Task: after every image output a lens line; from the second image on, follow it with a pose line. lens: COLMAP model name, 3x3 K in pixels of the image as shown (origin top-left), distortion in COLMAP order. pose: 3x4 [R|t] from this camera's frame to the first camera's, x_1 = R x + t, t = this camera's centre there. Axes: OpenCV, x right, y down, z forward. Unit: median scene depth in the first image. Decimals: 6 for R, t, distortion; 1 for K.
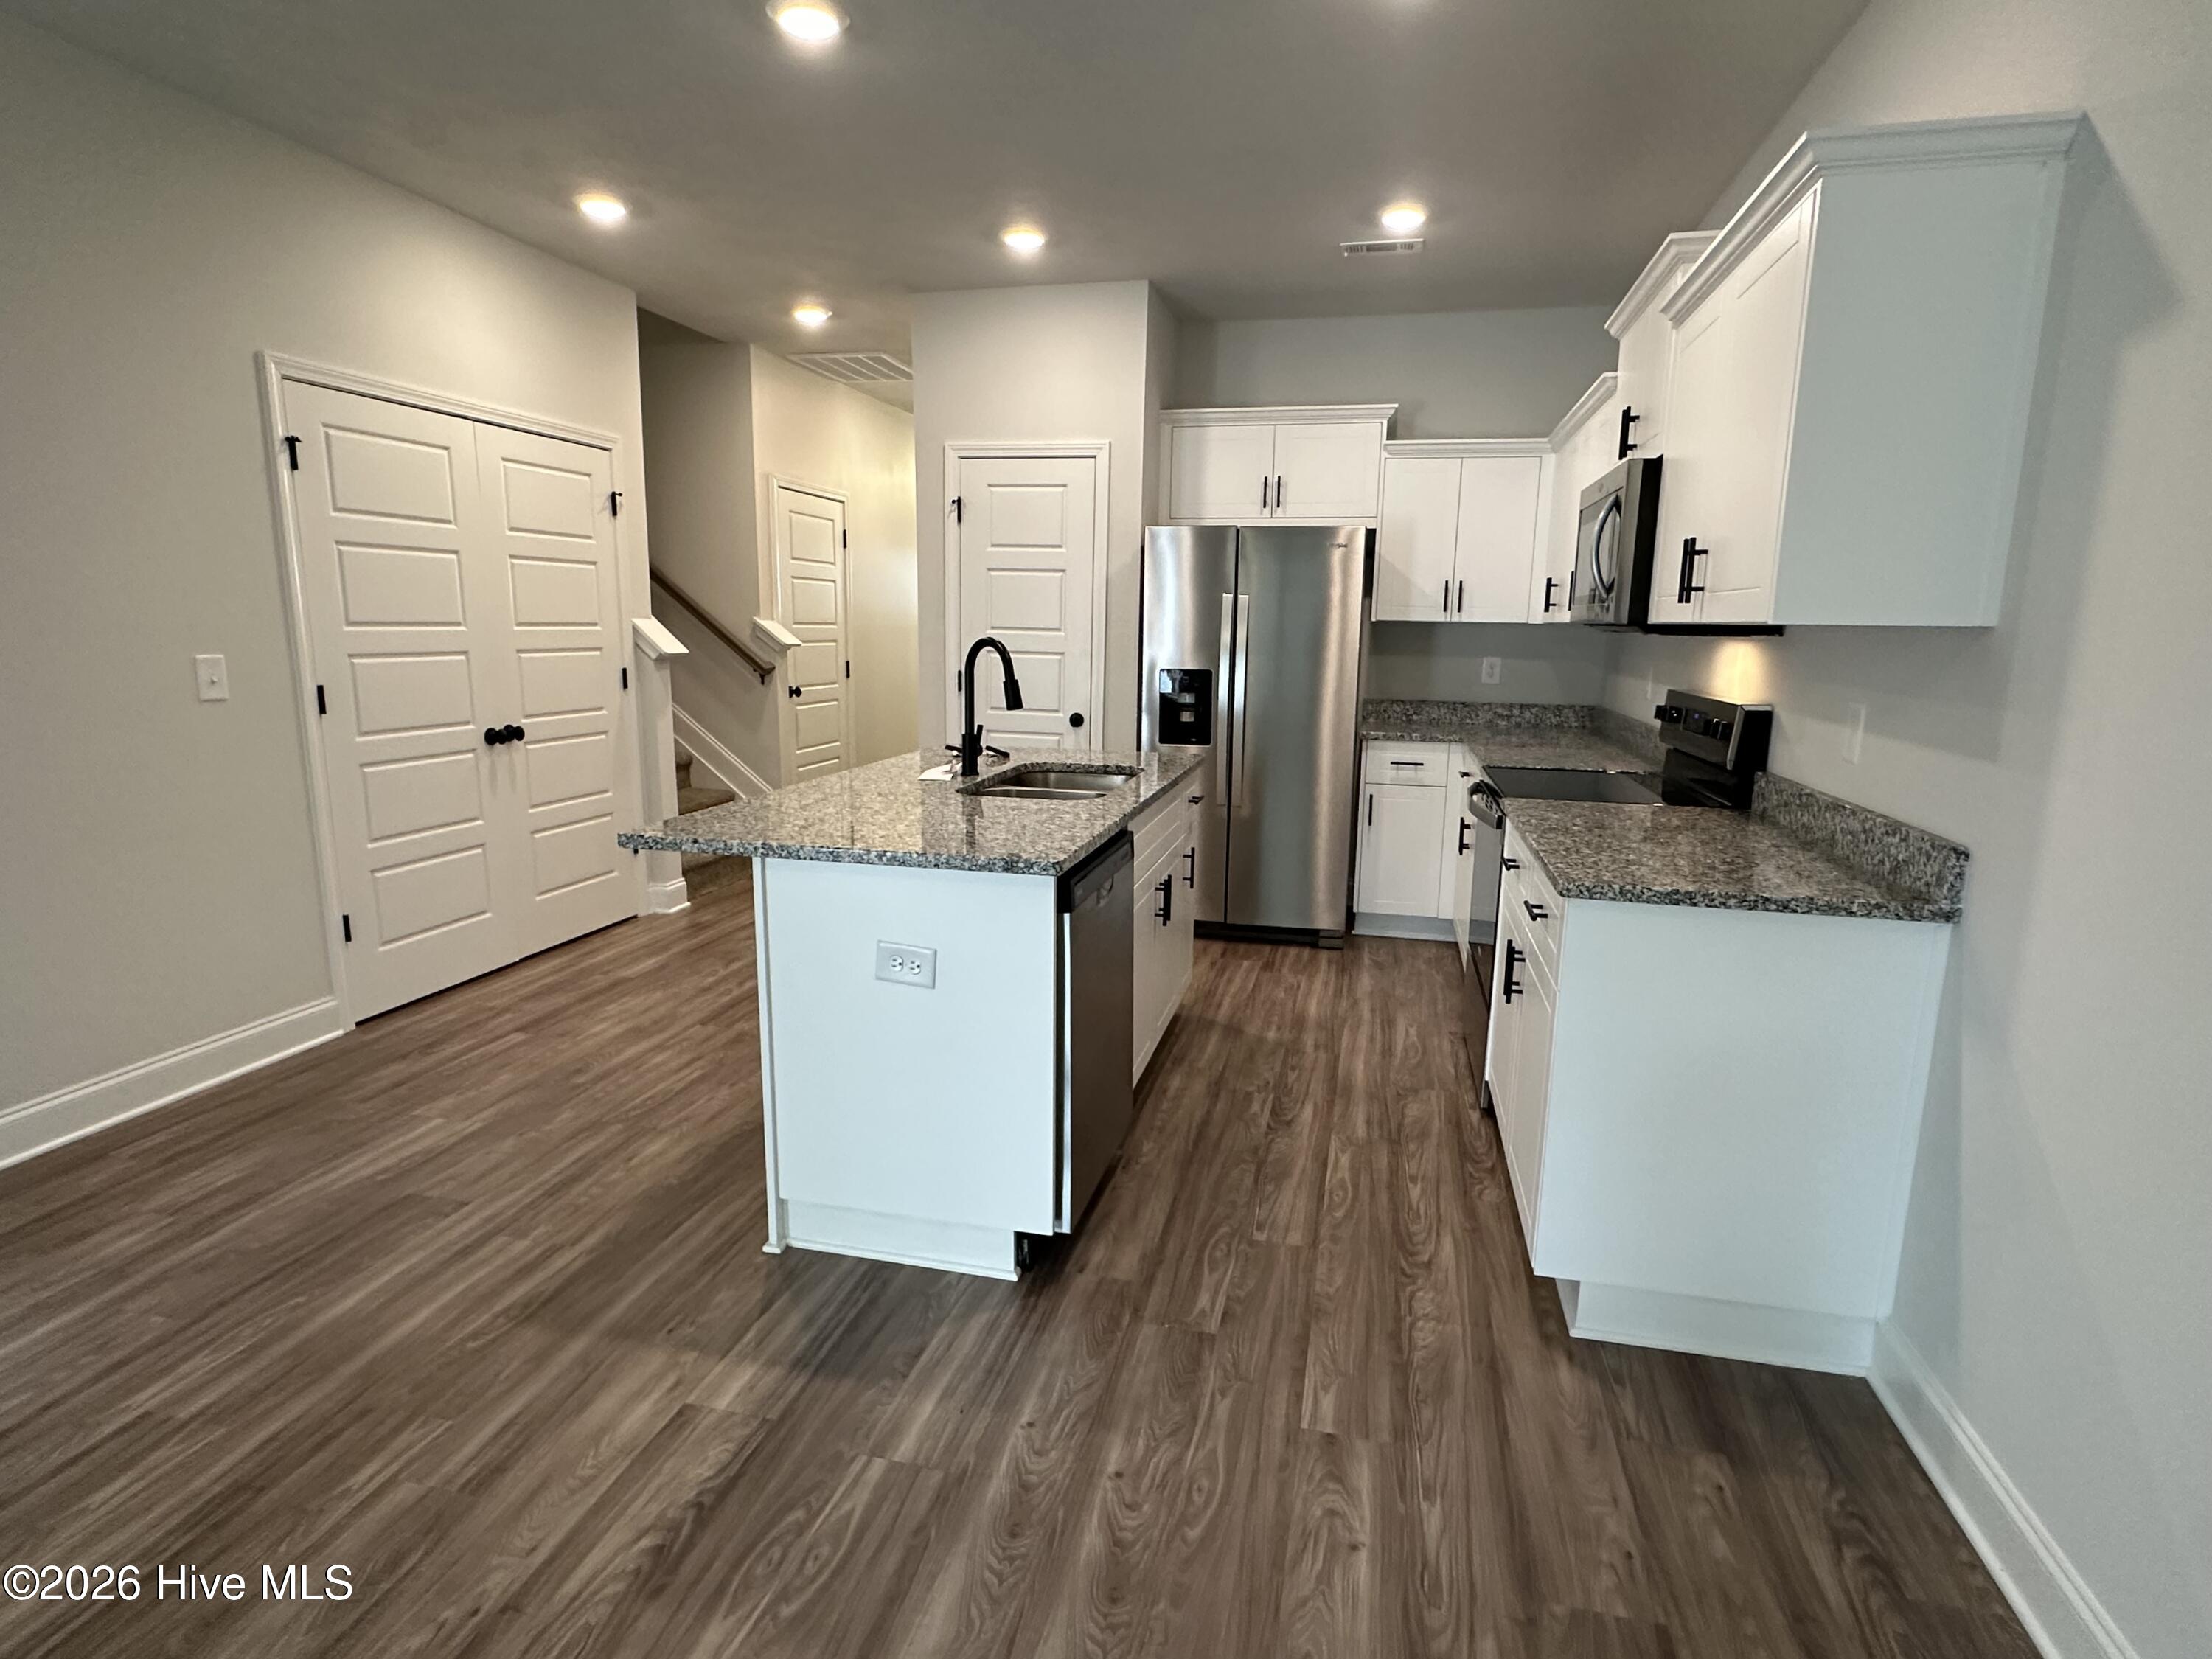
lens RADIAL K [[1158.0, 0, 1106.0], [0, 1158.0, 829.5], [0, 0, 1]] dist [-0.002236, -0.001417]
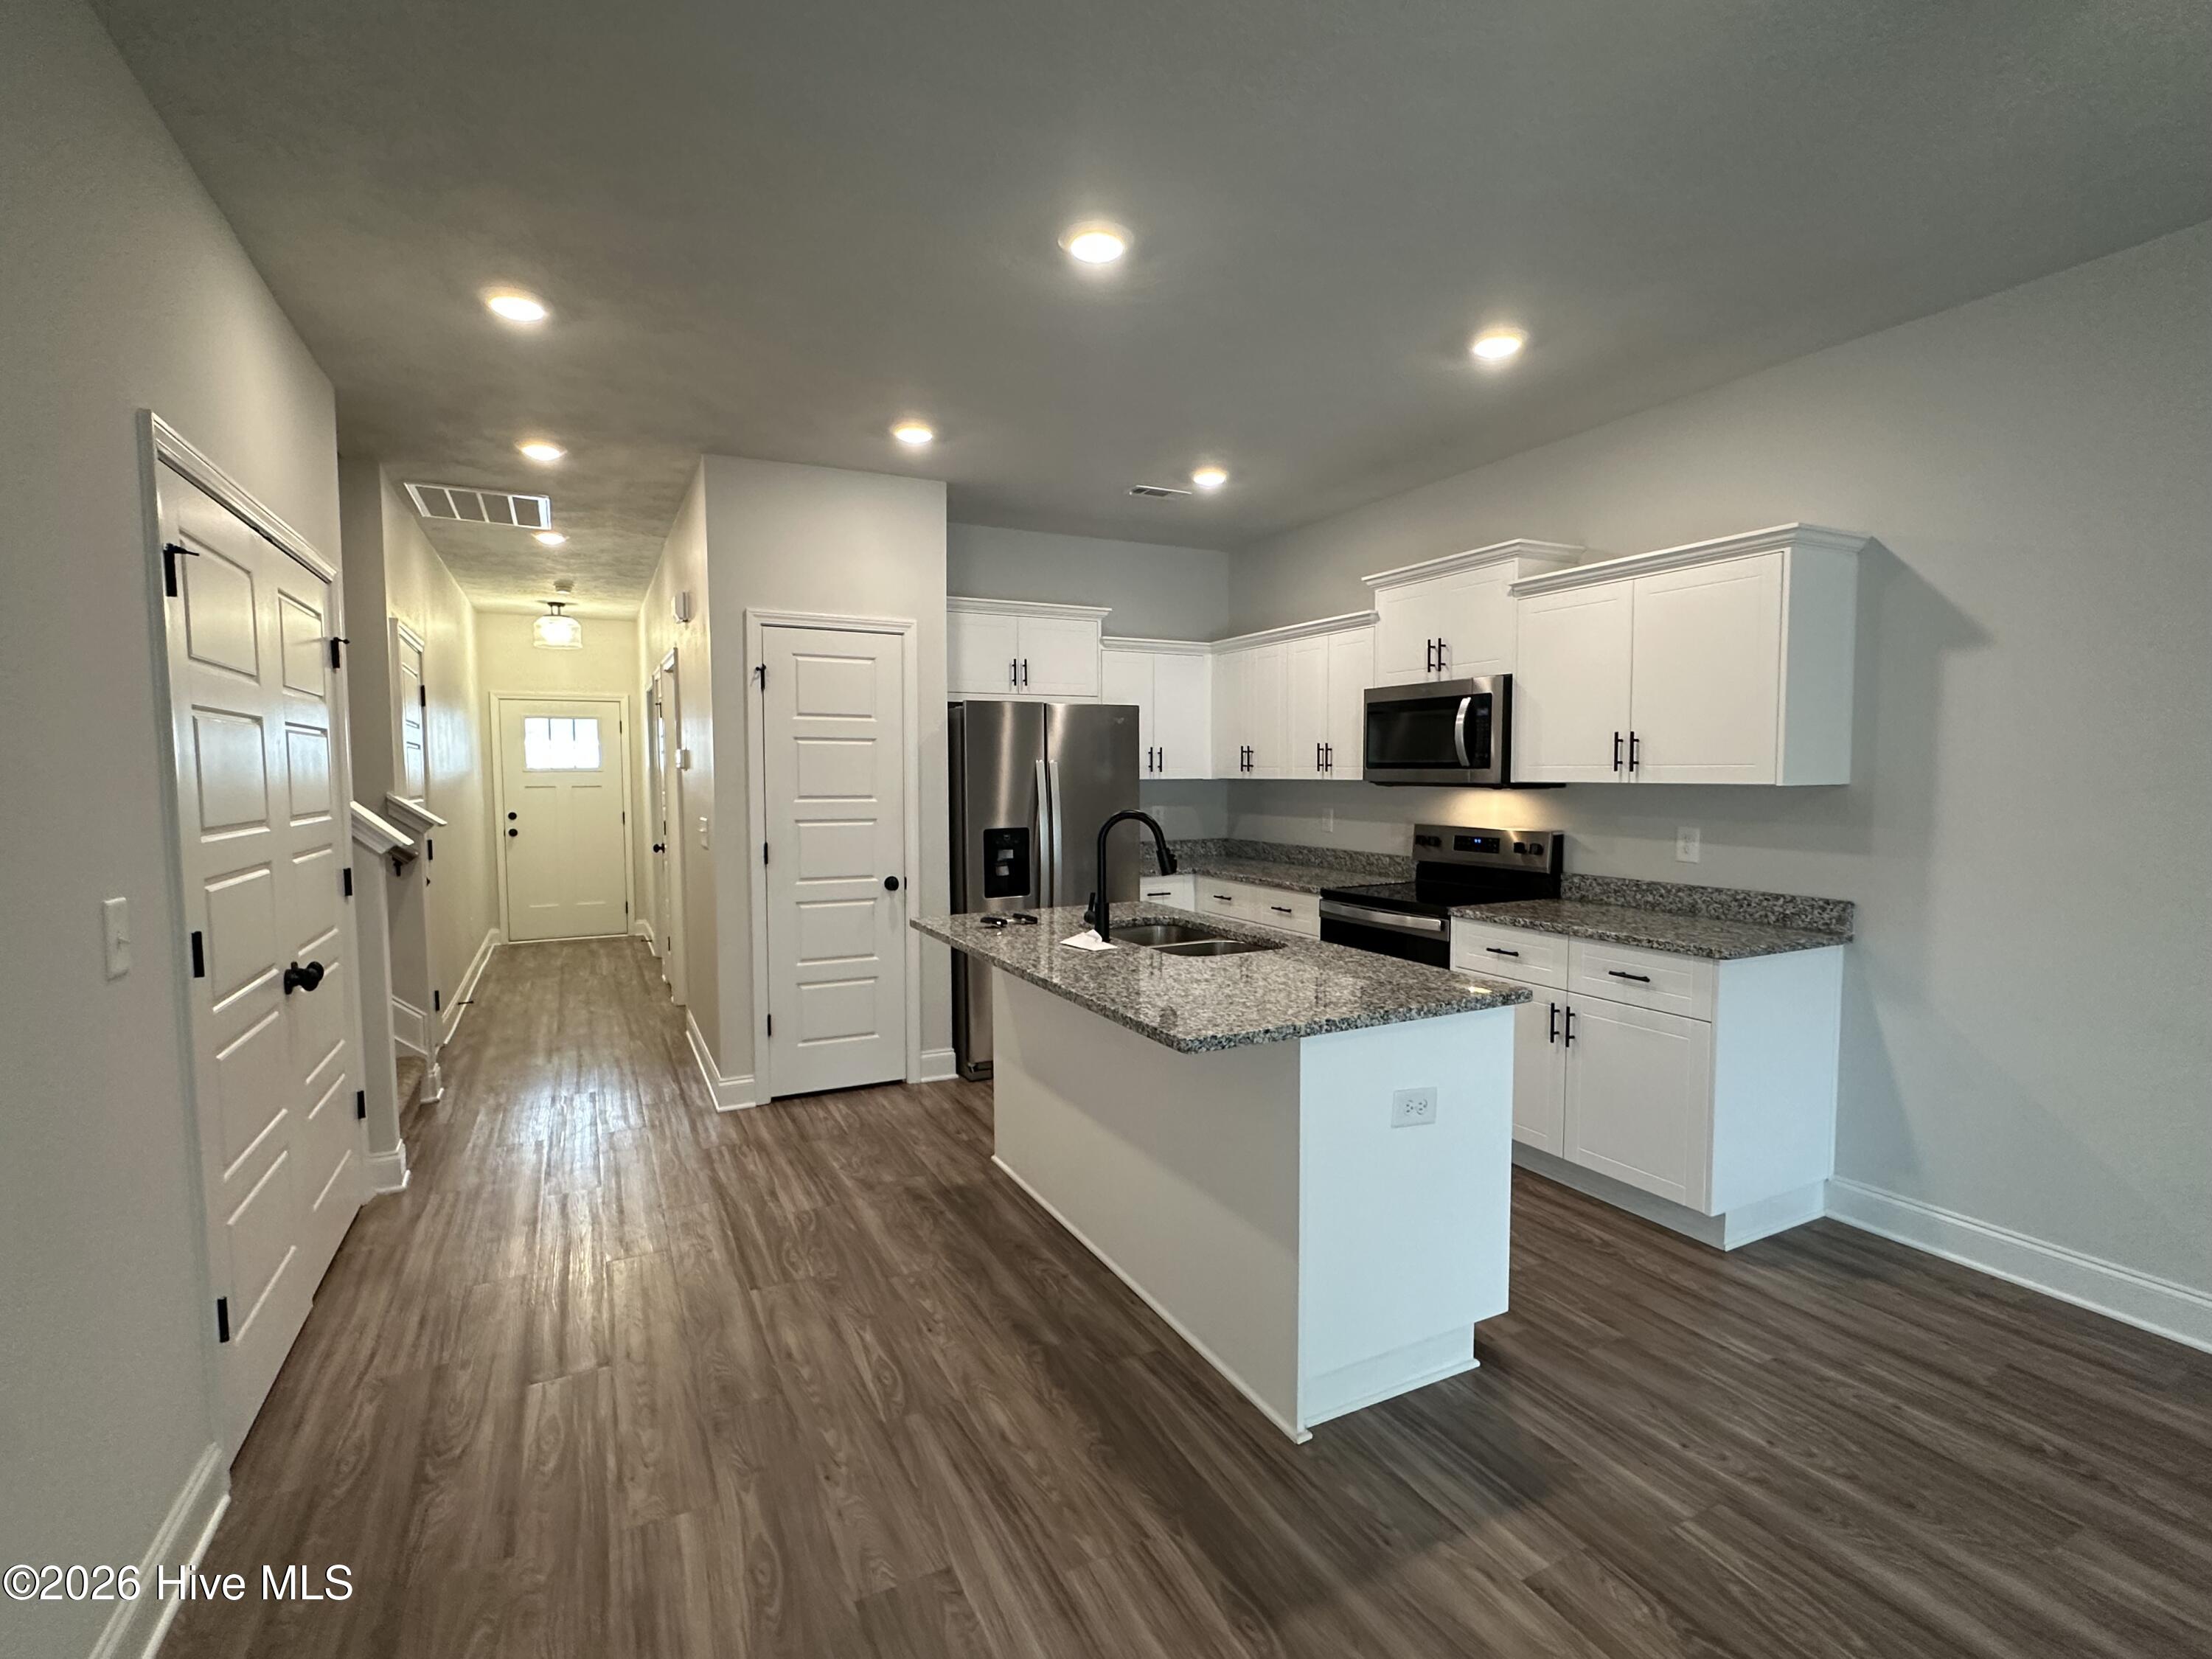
lens RADIAL K [[1032.5, 0, 1100.7], [0, 1032.5, 834.6], [0, 0, 1]] dist [-0.007271, 0.000054]
pose [[0.763792, -0.059511, 0.642713, -0.849140], [0.131803, 0.989140, -0.065045, -0.097656], [-0.631862, 0.134393, 0.763341, 0.334173]]
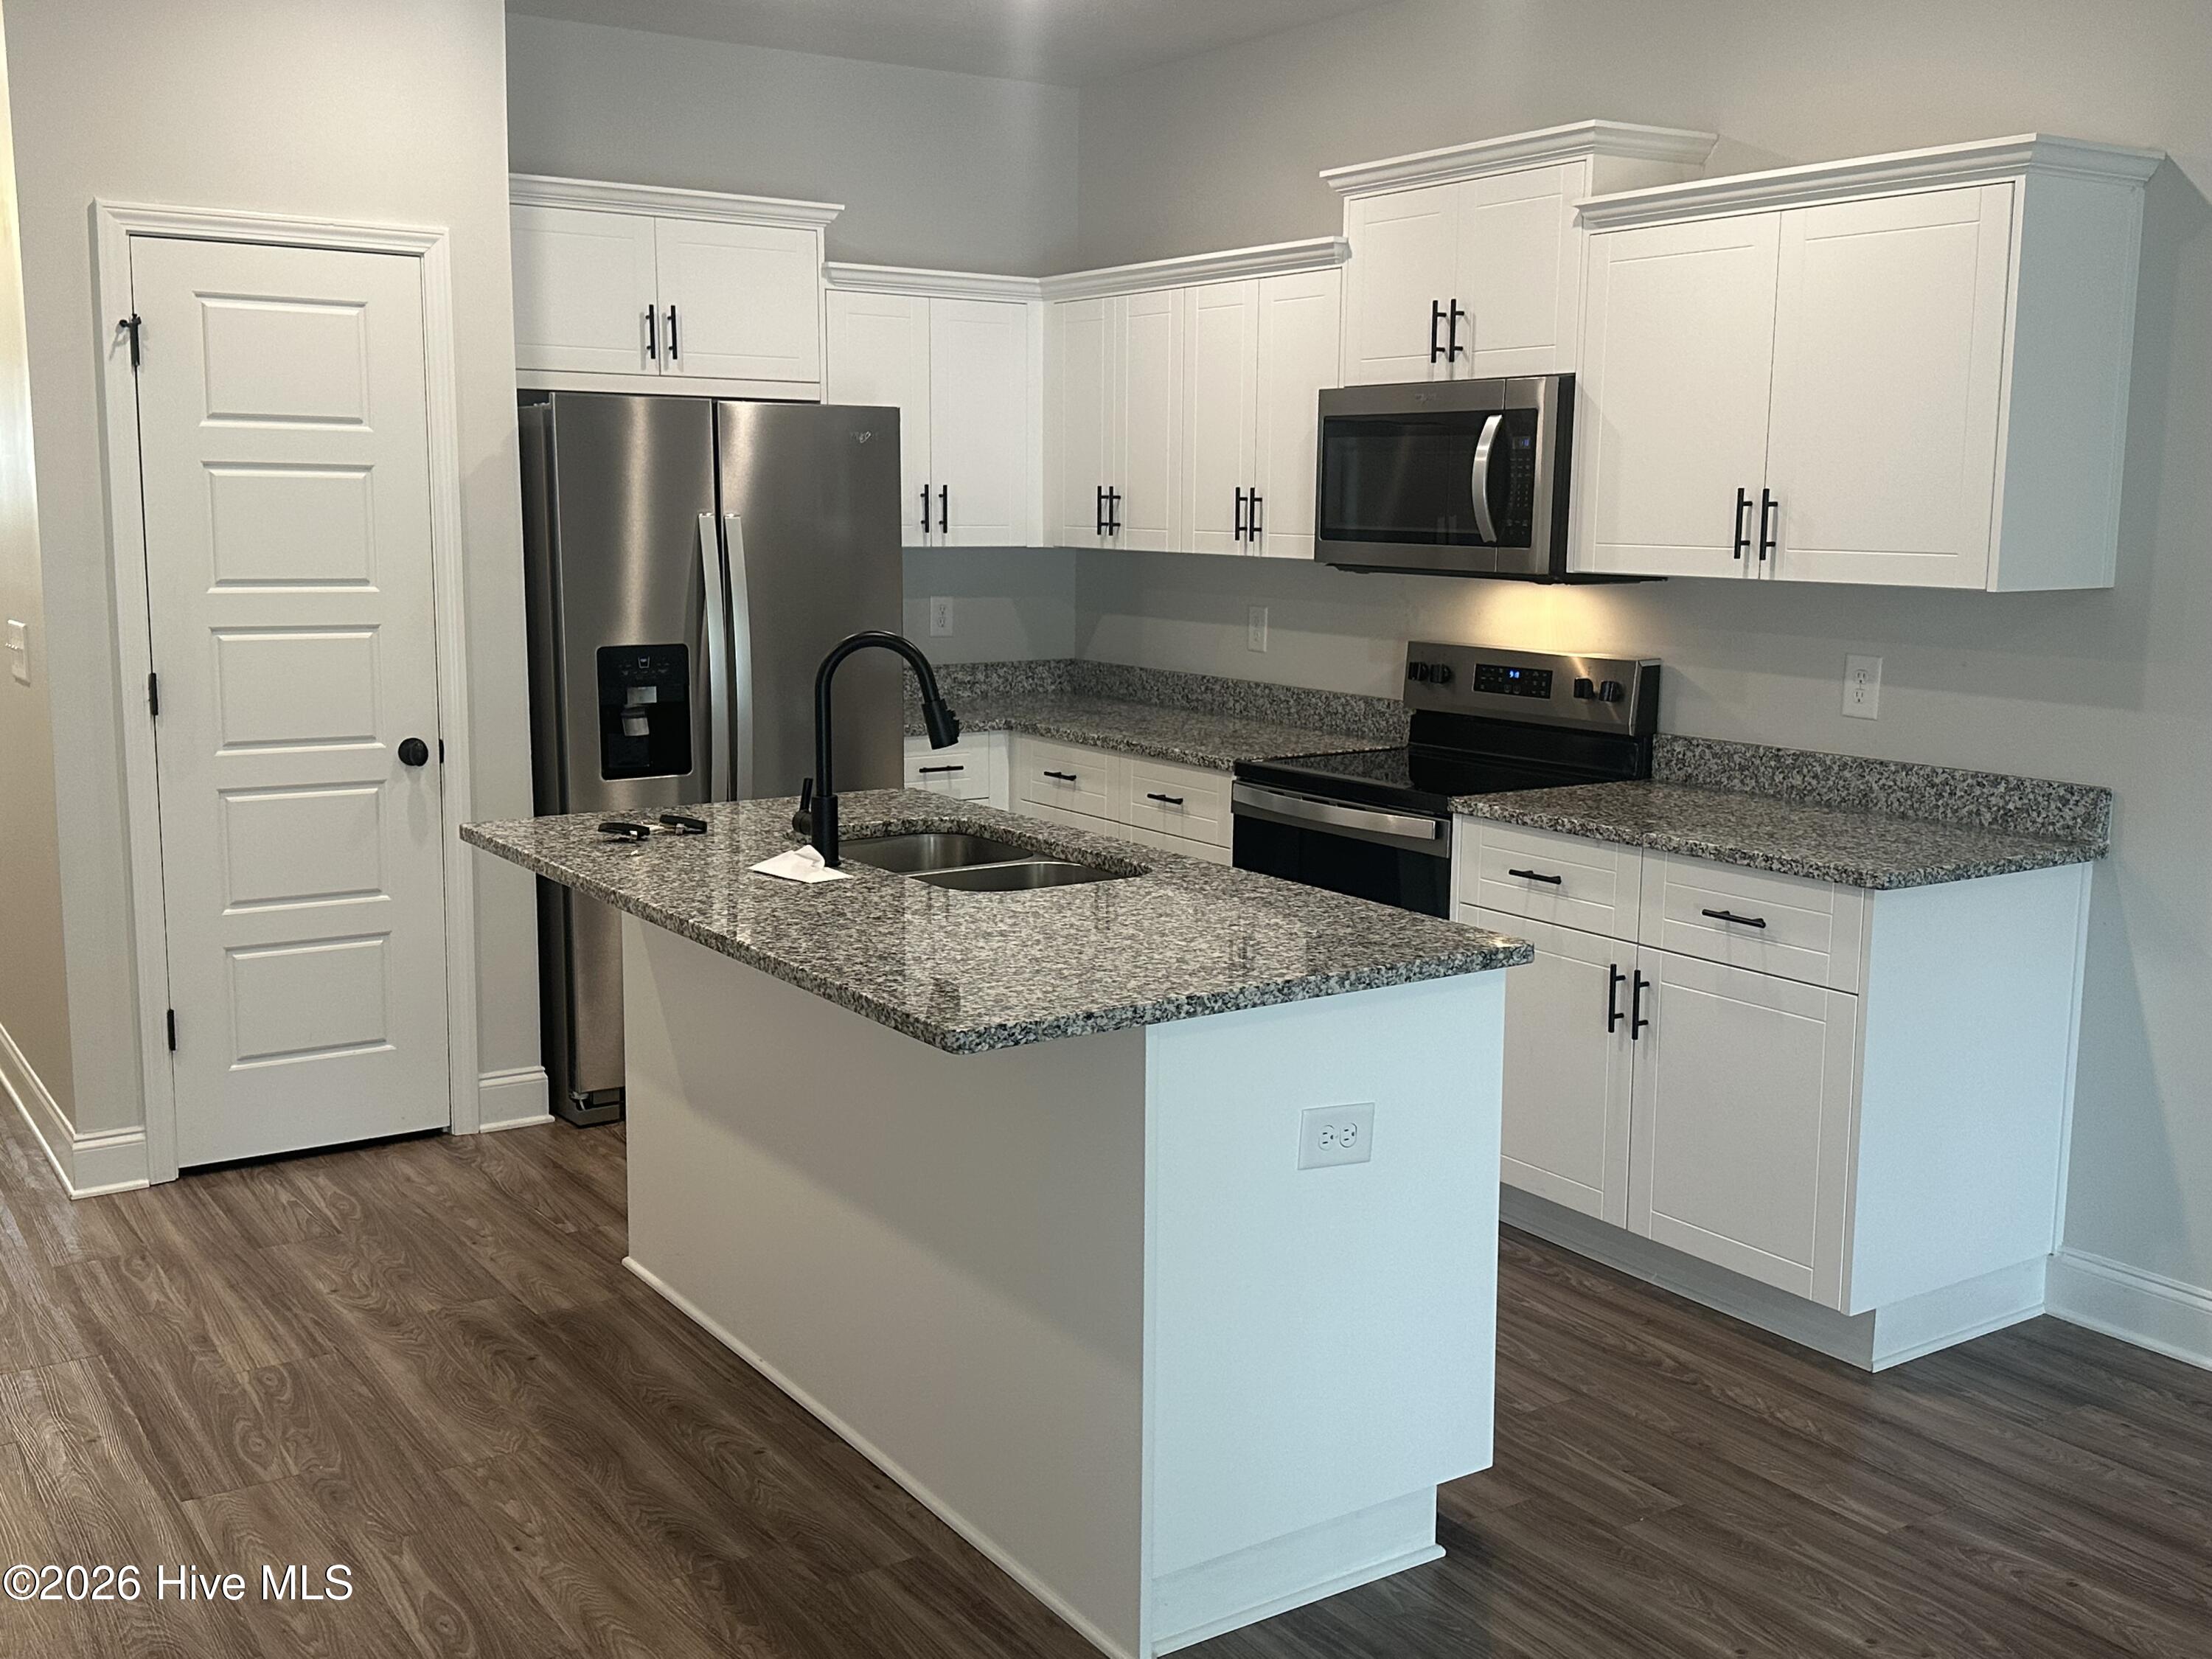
lens RADIAL K [[2151.3, 0, 1107.4], [0, 2151.3, 820.2], [0, 0, 1]] dist [0.154887, -0.323187]
pose [[0.679473, -0.121661, 0.723543, -0.962124], [0.133654, 0.990180, 0.040982, -0.113934], [-0.721424, 0.068859, 0.689061, 0.176734]]
